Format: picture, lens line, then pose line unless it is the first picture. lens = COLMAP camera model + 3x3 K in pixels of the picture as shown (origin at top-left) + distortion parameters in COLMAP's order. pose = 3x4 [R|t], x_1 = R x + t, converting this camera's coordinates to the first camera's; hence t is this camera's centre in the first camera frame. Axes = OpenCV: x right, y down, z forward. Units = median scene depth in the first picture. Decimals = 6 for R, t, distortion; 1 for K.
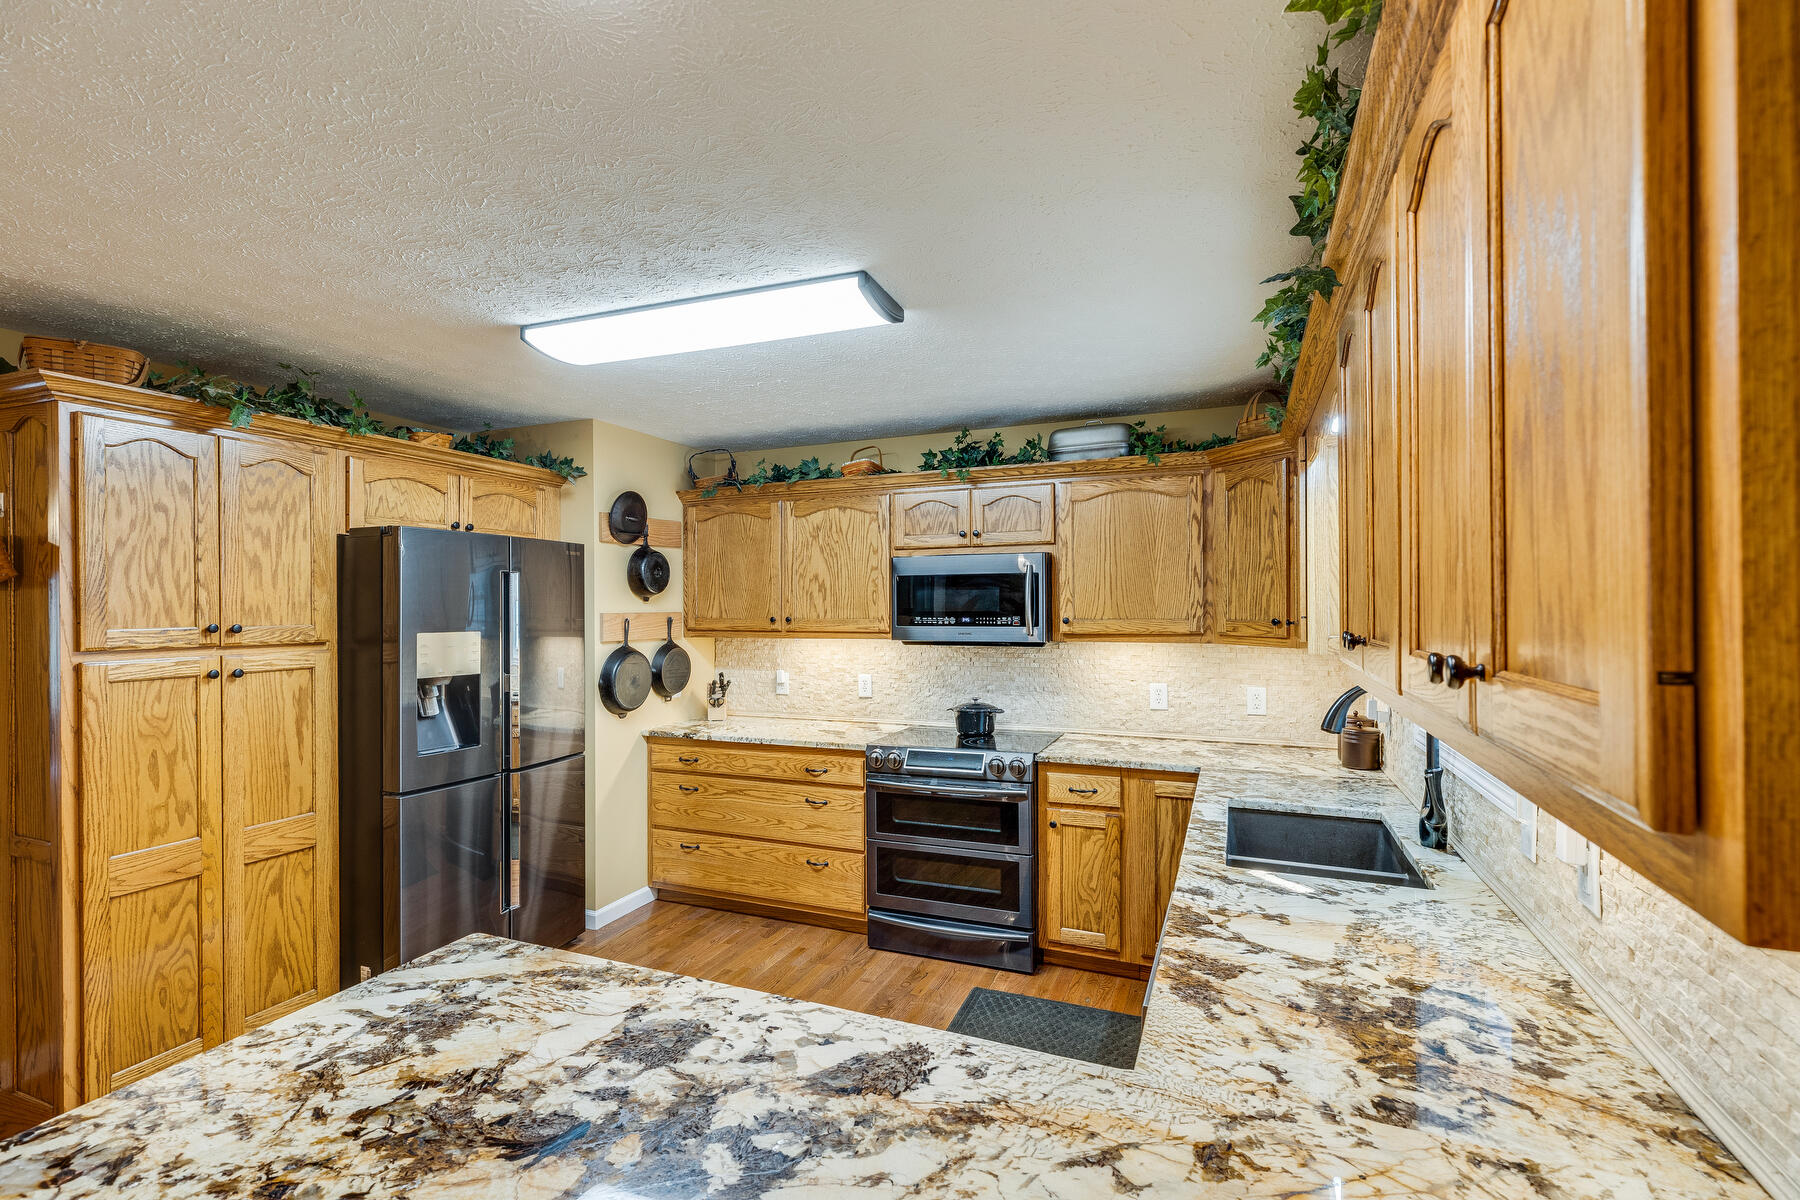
lens RADIAL K [[818.0, 0, 901.4], [0, 818.0, 605.9], [0, 0, 1]] dist [-0.000351, -0.000146]
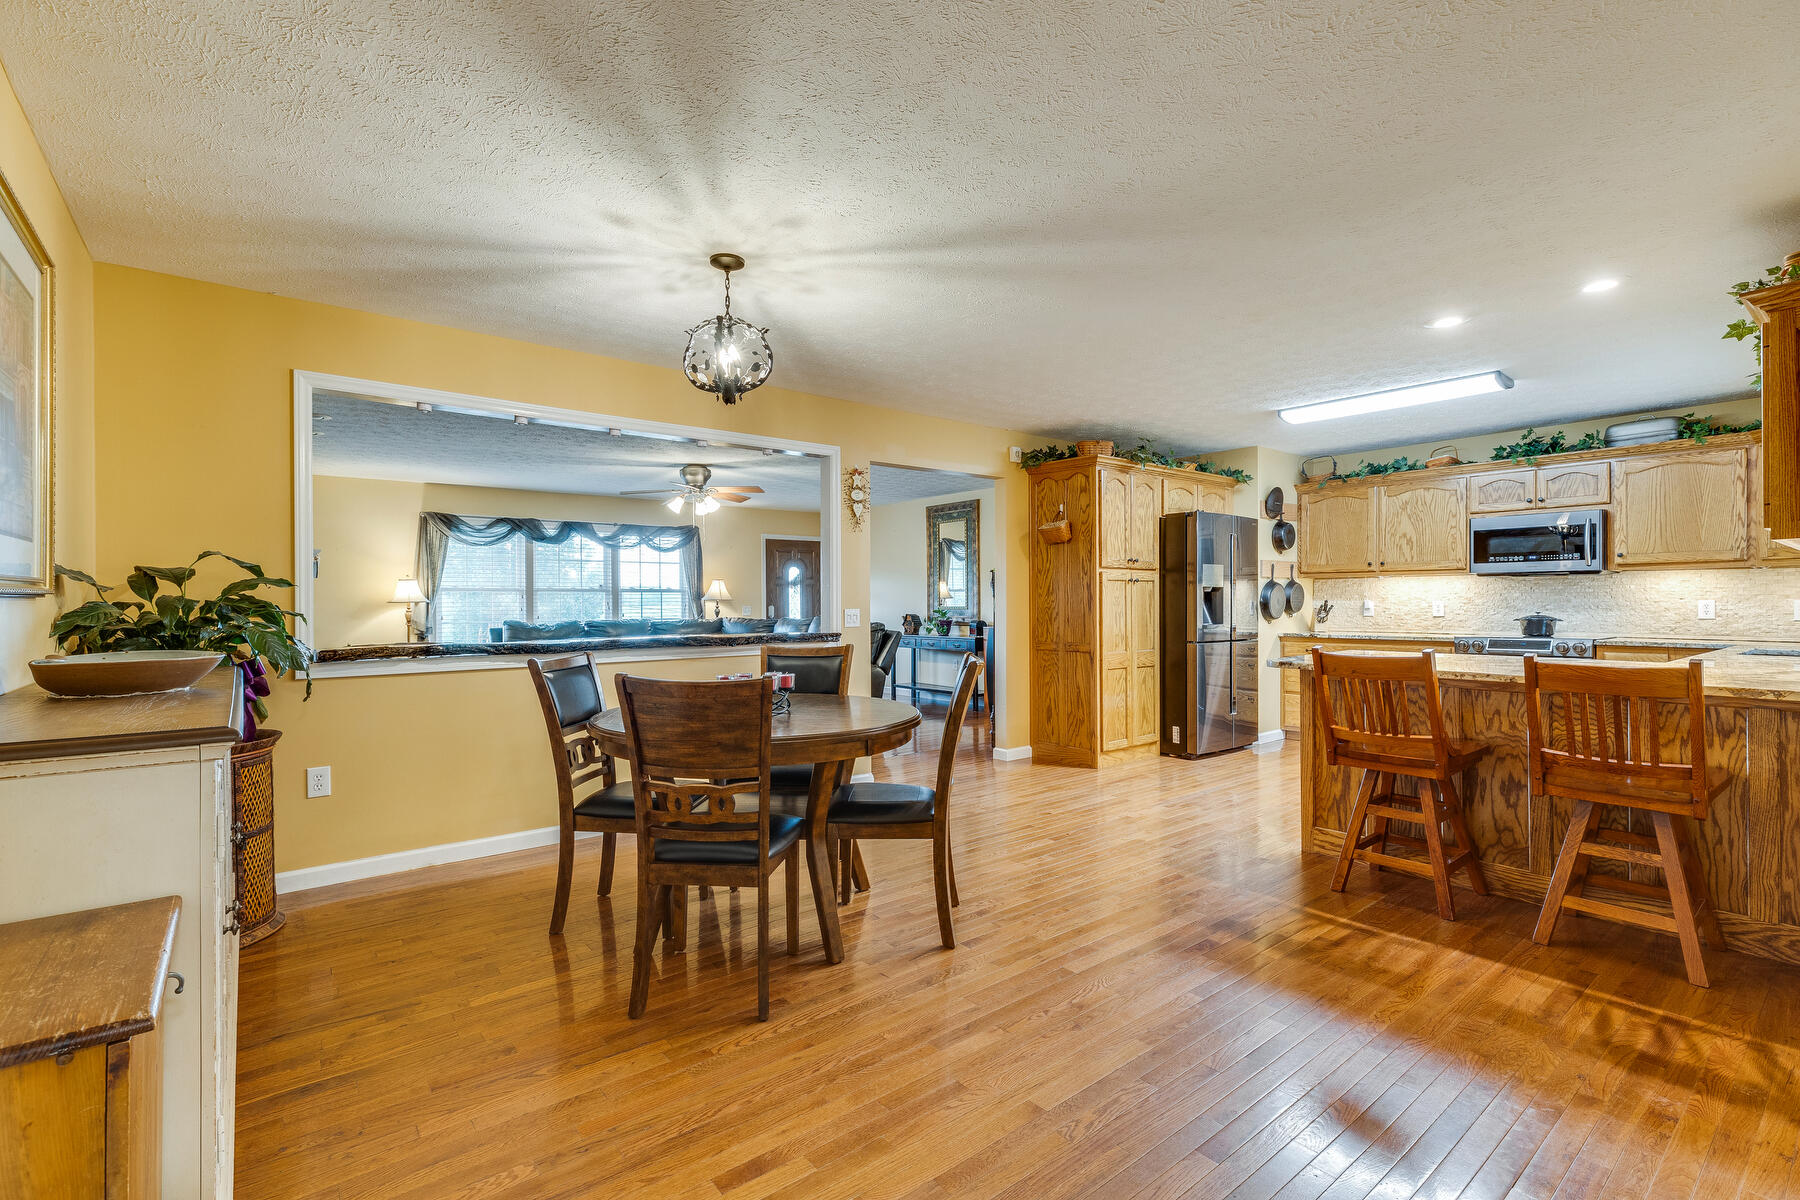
lens RADIAL K [[818.0, 0, 887.9], [0, 818.0, 605.5], [0, 0, 1]] dist [-0.000351, -0.000146]
pose [[0.870678, 0.003639, -0.491839, -0.210504], [0.001034, 0.999957, 0.009229, 0.089154], [0.491852, -0.008544, 0.870637, -0.882015]]
